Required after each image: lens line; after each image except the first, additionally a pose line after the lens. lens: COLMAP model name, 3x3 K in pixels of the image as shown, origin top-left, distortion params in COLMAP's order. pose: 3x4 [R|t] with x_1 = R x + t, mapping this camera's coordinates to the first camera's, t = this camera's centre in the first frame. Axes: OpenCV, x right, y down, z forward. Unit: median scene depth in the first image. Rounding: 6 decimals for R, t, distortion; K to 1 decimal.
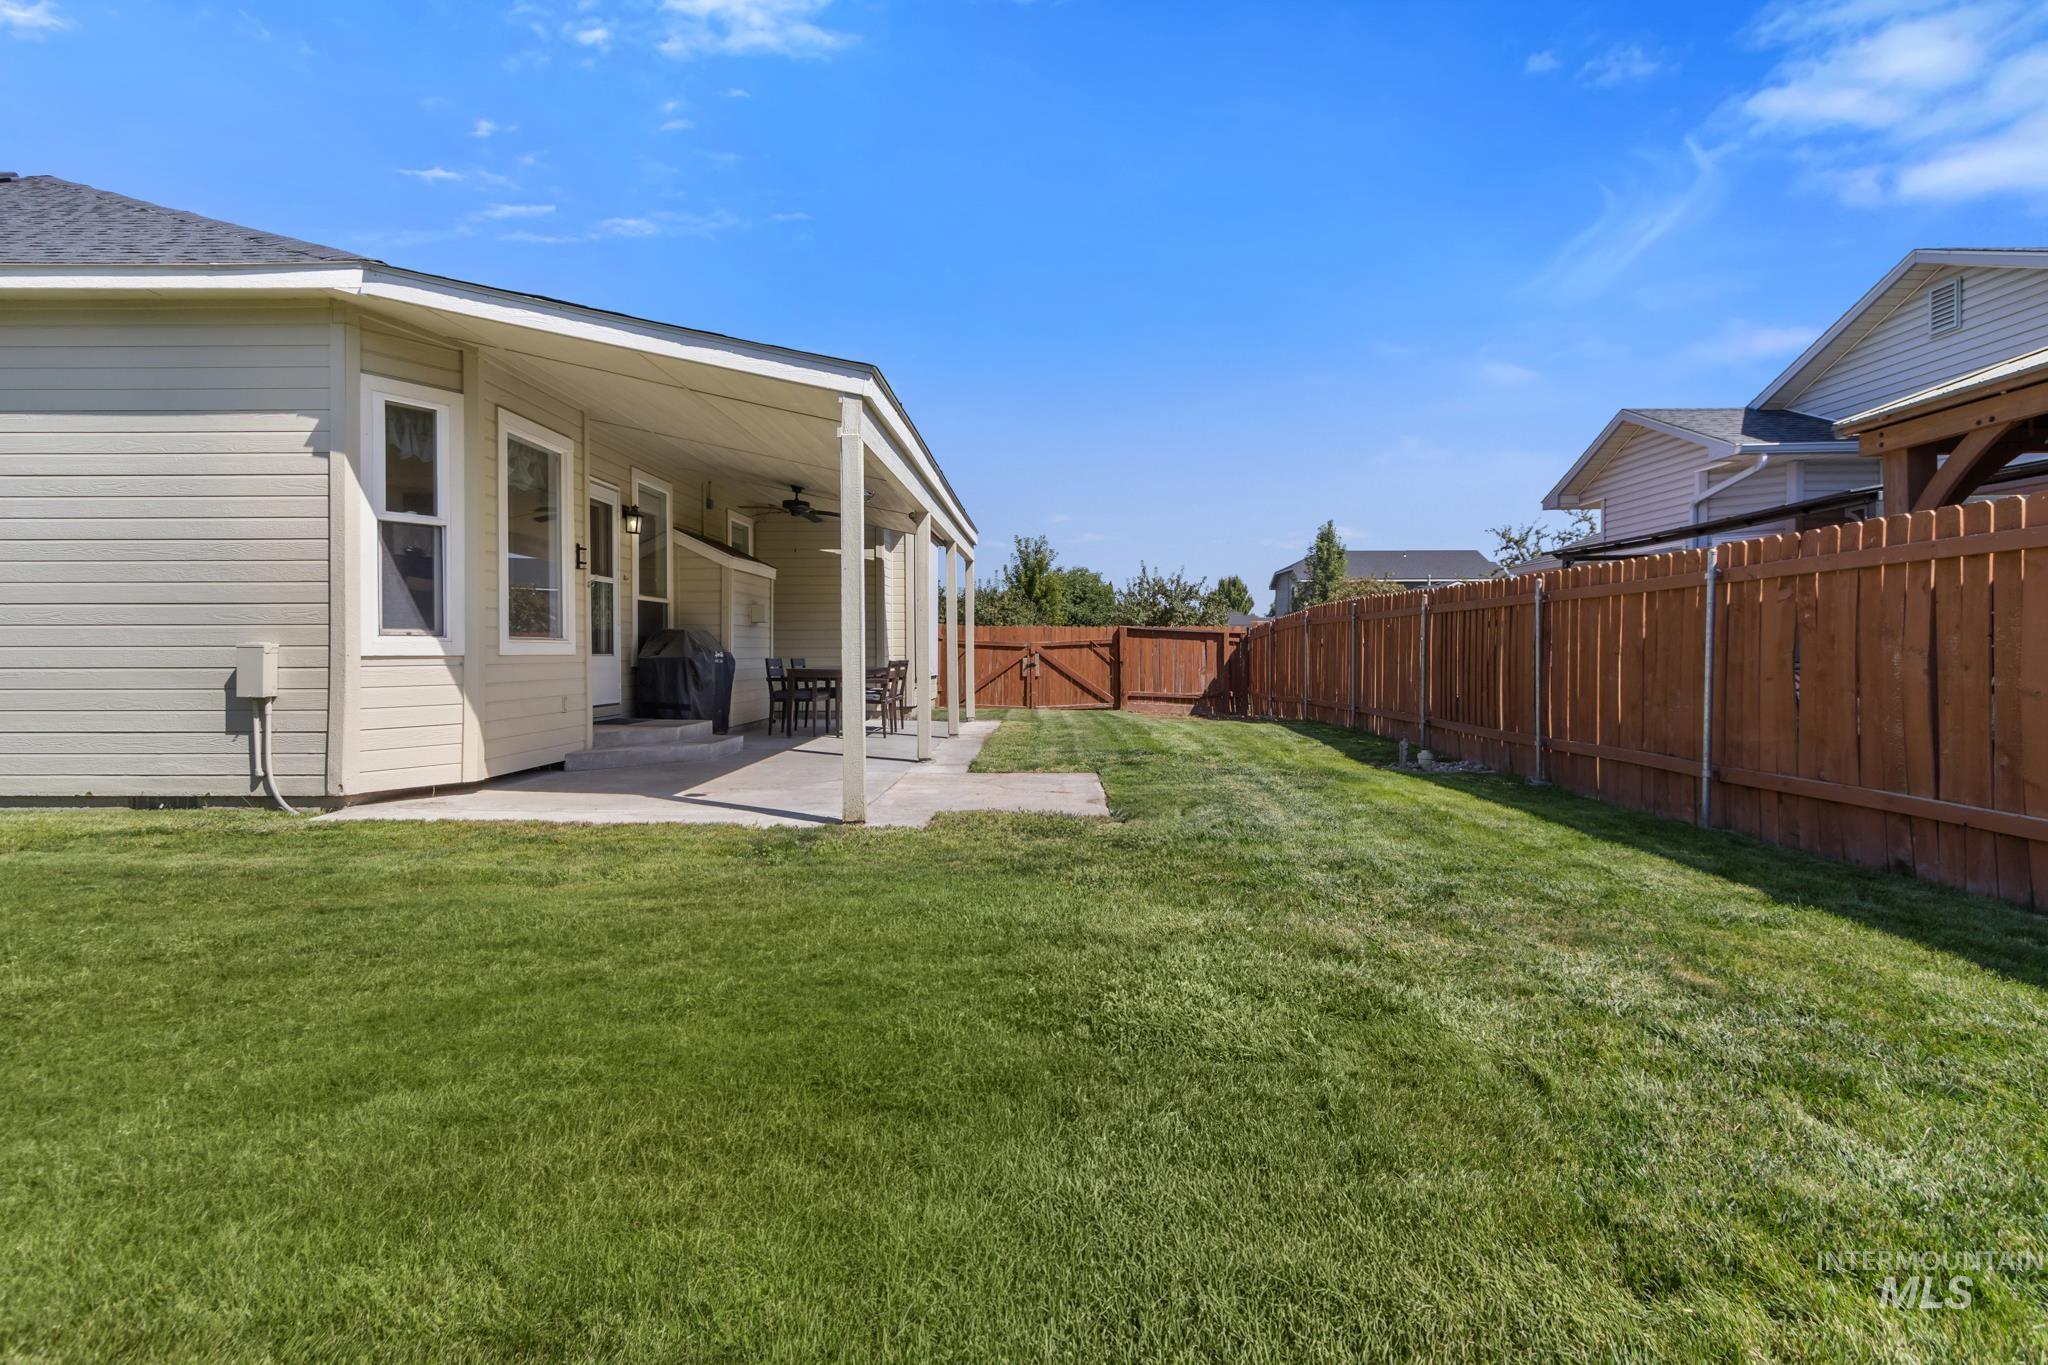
lens RADIAL K [[996.3, 0, 1036.4], [0, 996.3, 671.0], [0, 0, 1]] dist [0.002118, 0.000129]
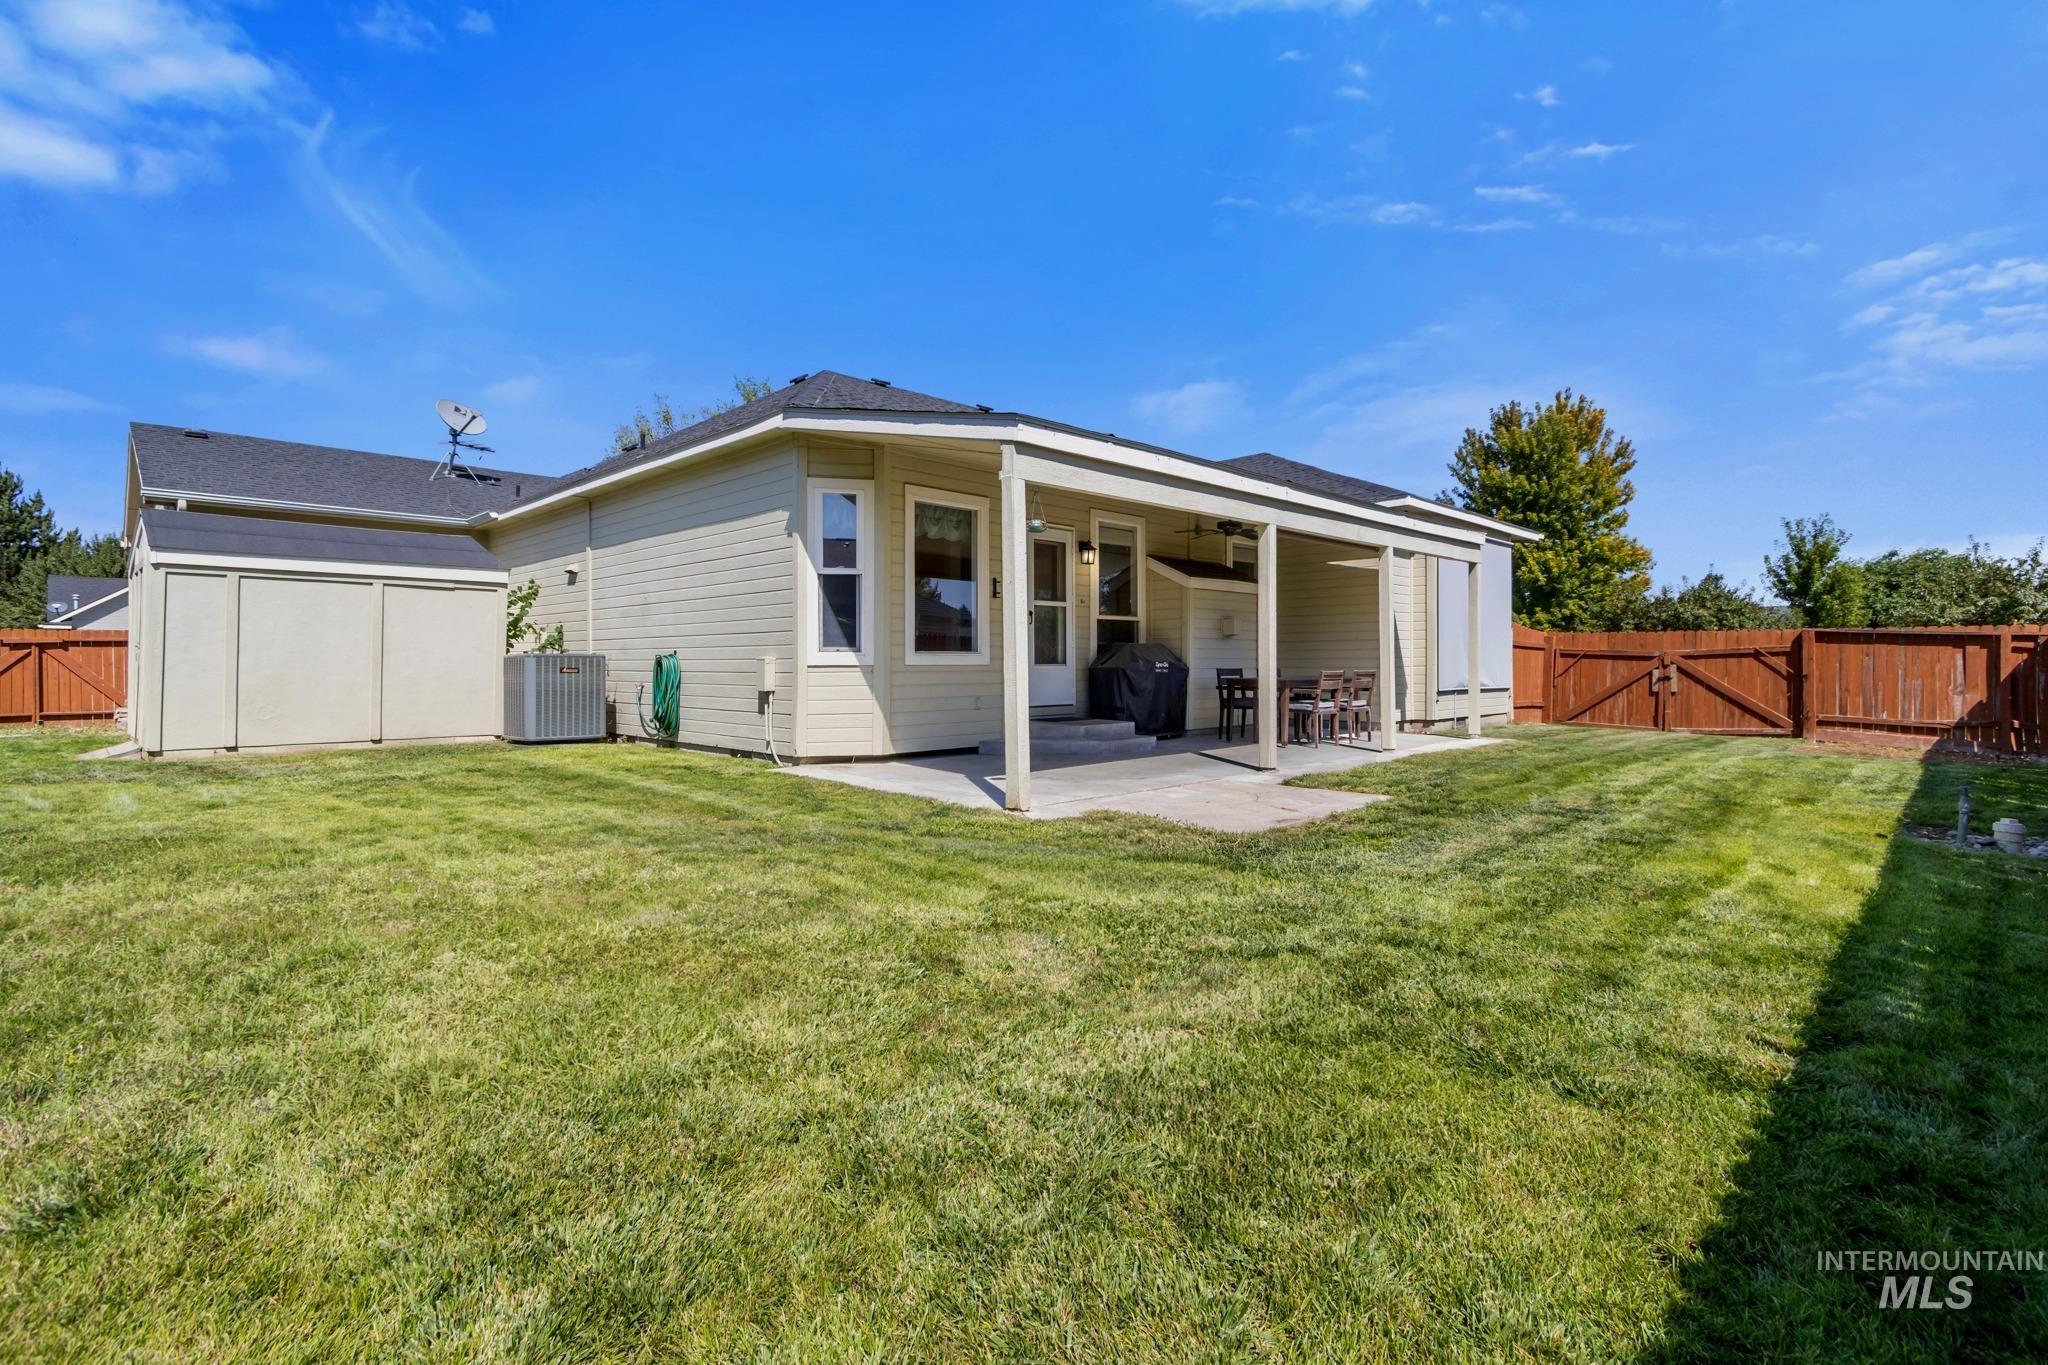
lens RADIAL K [[948.8, 0, 1024.0], [0, 948.8, 682.5], [0, 0, 1]] dist [-0.000446, -0.000366]
pose [[0.715735, 0.015157, -0.698208, 0.311630], [-0.013513, 0.999878, 0.007854, -0.002655], [0.698242, 0.003813, 0.715852, 0.112744]]
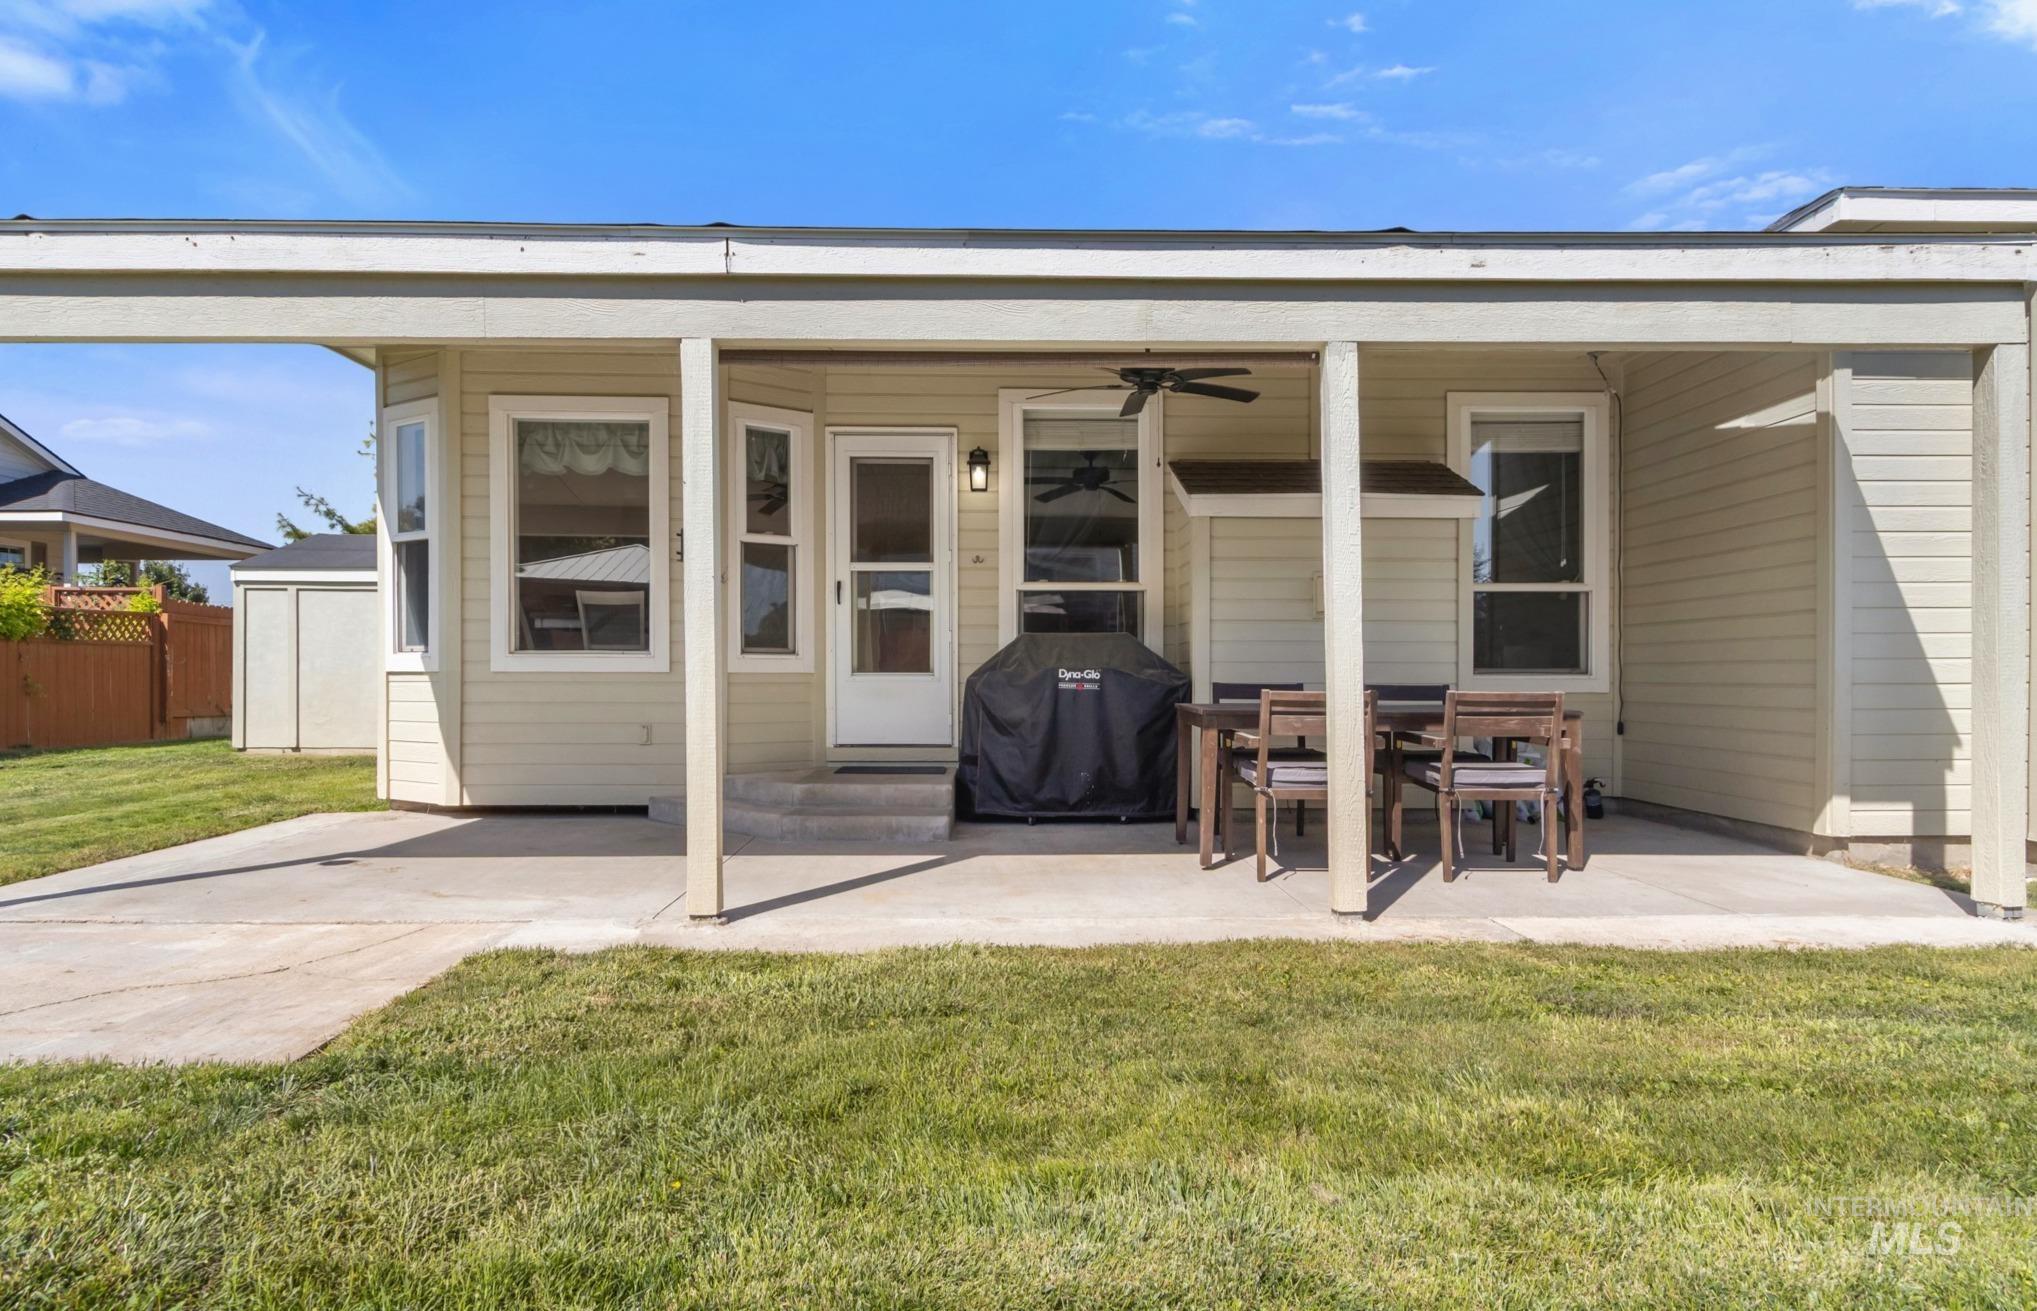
lens RADIAL K [[1102.8, 0, 1015.8], [0, 1102.8, 683.6], [0, 0, 1]] dist [0.021174, 0.000001]
pose [[0.022379, 0.007733, -0.999720, 0.298841], [-0.022716, 0.999716, 0.007224, -0.014614], [0.999491, 0.022548, 0.022548, 0.915218]]
